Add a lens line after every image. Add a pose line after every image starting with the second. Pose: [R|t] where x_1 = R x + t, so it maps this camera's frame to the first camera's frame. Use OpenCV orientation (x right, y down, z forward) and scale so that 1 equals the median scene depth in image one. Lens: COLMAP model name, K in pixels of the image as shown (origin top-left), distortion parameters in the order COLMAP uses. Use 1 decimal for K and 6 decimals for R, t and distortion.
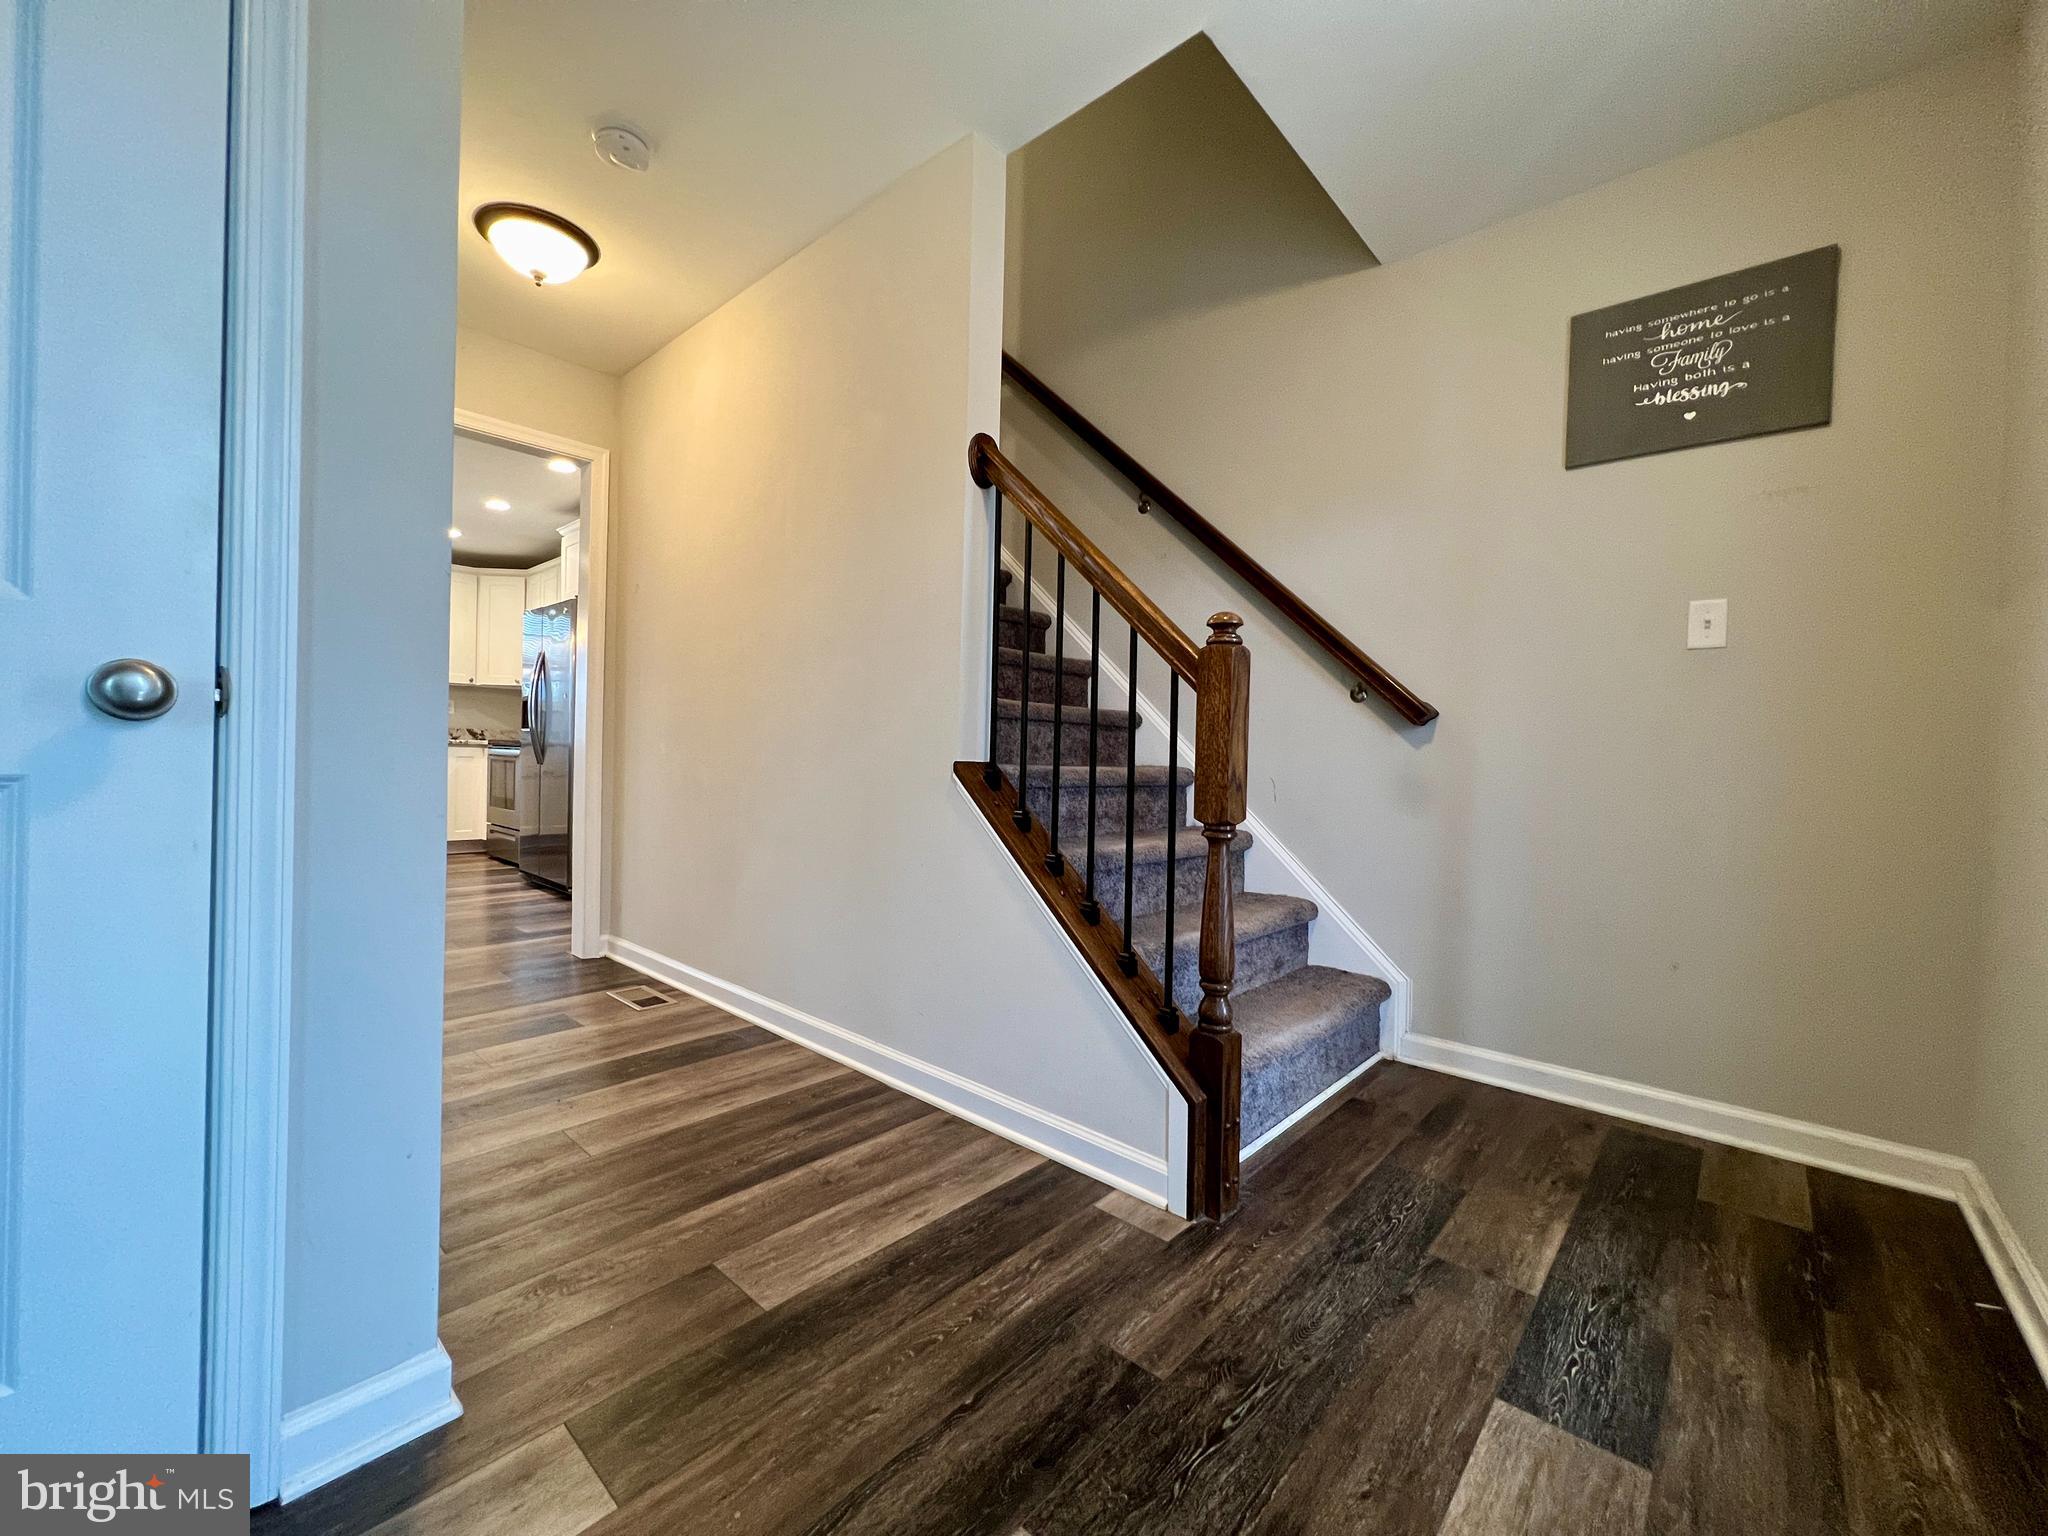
lens RADIAL K [[818.2, 0, 1024.0], [0, 818.2, 761.9], [0, 0, 1]] dist [-0.000794, 0.000068]
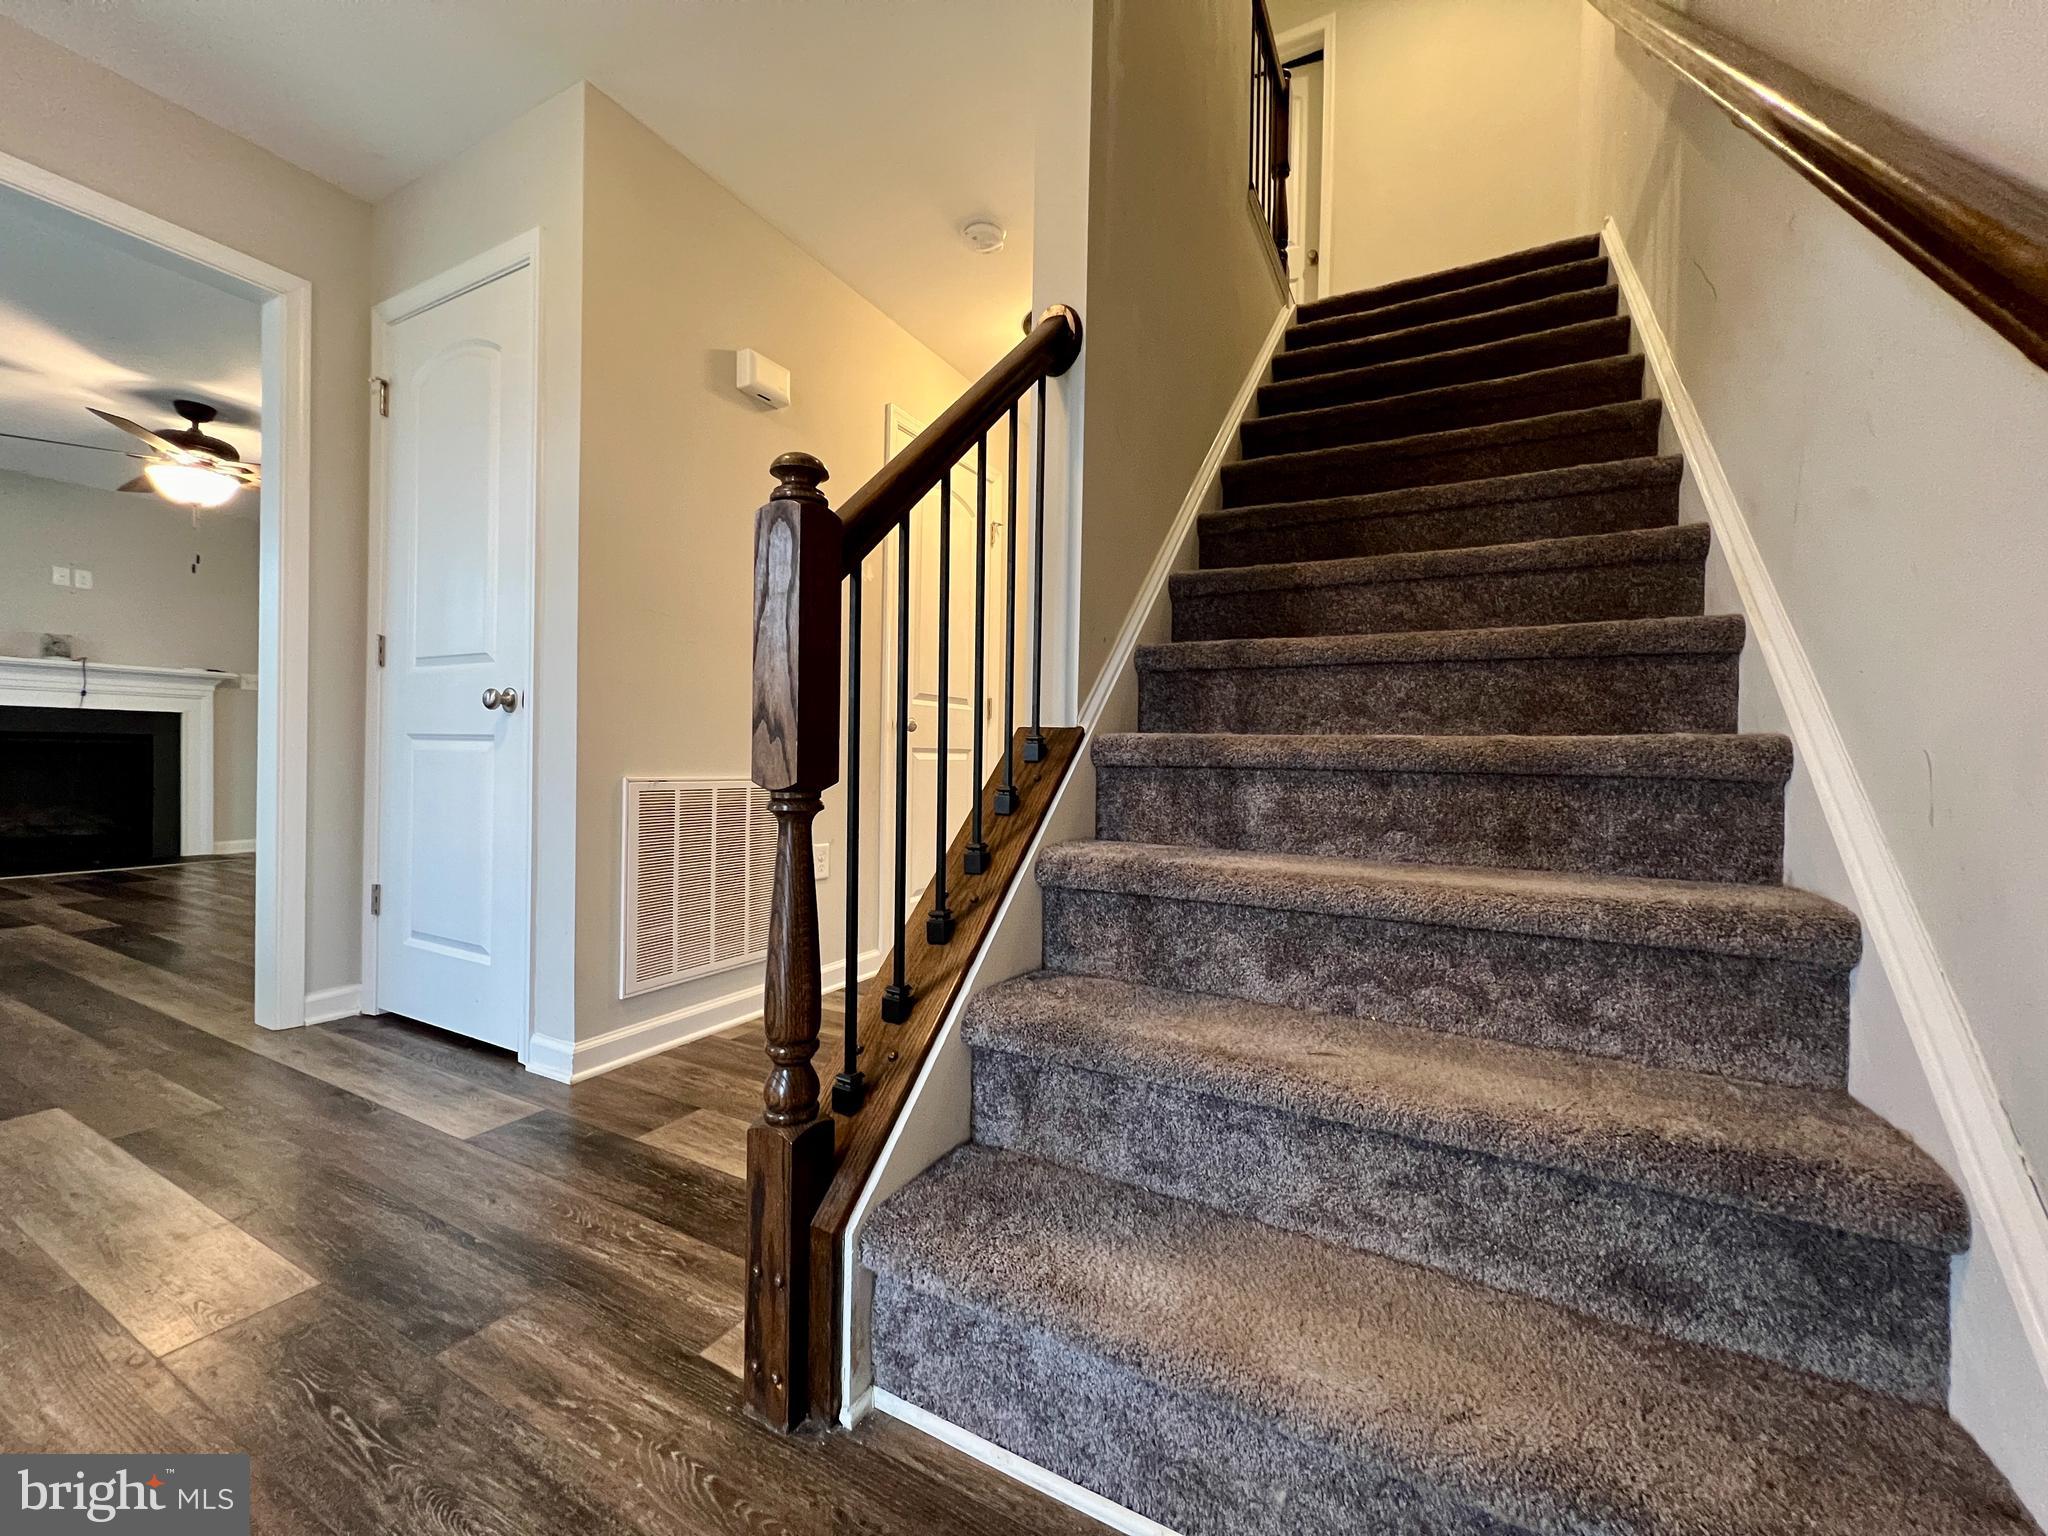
lens RADIAL K [[818.2, 0, 1021.6], [0, 818.2, 763.5], [0, 0, 1]] dist [-0.000794, 0.000068]
pose [[0.239273, -0.016162, -0.970818, 1.240804], [-0.020199, 0.999562, -0.021619, 0.093318], [0.970742, 0.024782, 0.238842, 1.413232]]
